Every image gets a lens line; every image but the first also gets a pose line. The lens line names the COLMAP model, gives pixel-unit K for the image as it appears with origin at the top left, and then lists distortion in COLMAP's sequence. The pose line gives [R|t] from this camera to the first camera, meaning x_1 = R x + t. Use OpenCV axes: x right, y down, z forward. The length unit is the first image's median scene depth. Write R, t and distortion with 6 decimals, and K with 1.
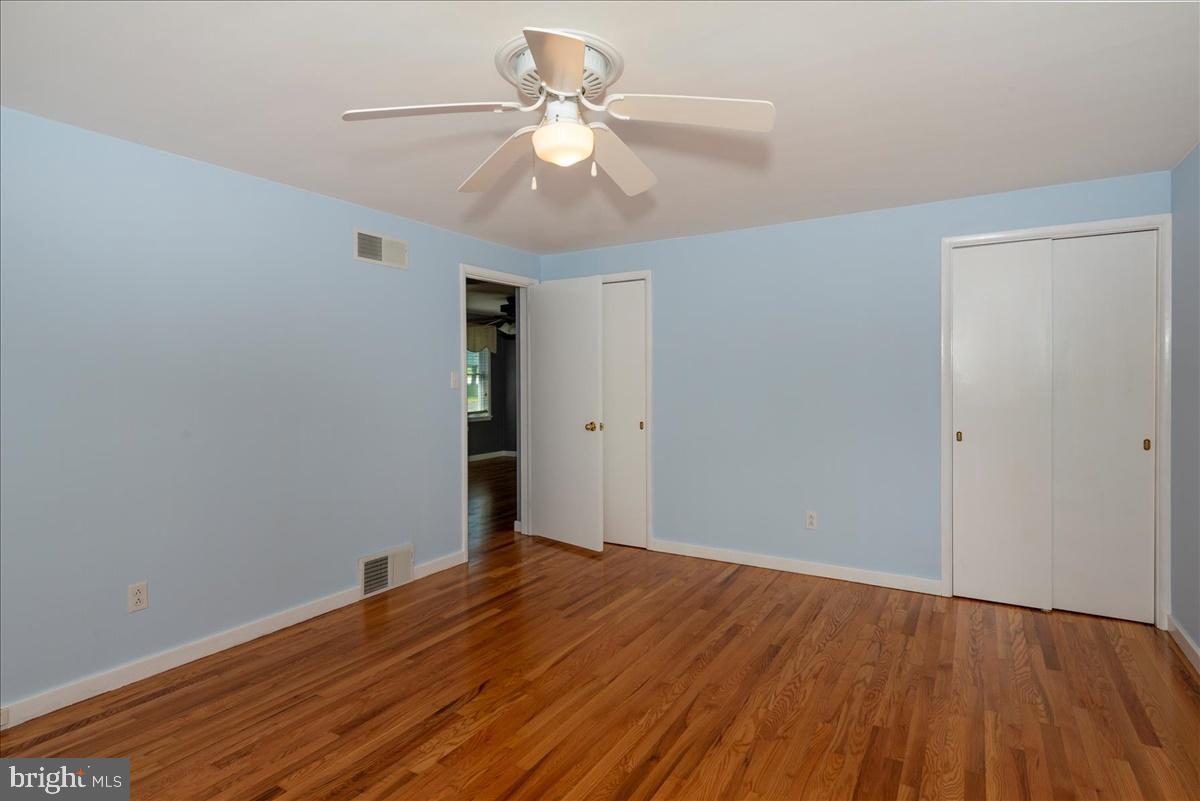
lens RADIAL K [[615.3, 0, 600.0], [0, 615.3, 400.5], [0, 0, 1]] dist [-0.001049, -0.000492]
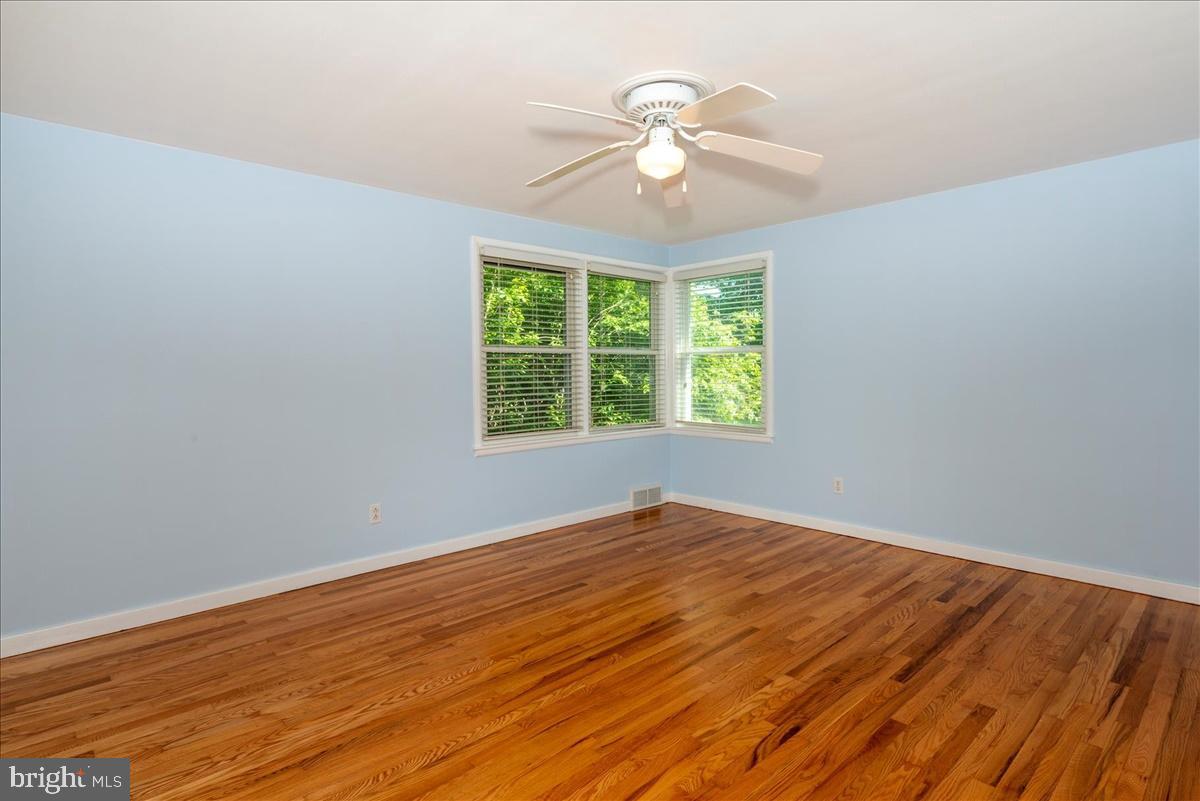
lens RADIAL K [[615.3, 0, 600.0], [0, 615.3, 400.5], [0, 0, 1]] dist [-0.001049, -0.000492]
pose [[-0.961195, 0.000839, 0.275870, -0.244994], [0.023908, 0.996487, 0.080268, -0.030923], [-0.274833, 0.083749, -0.957838, 1.937027]]
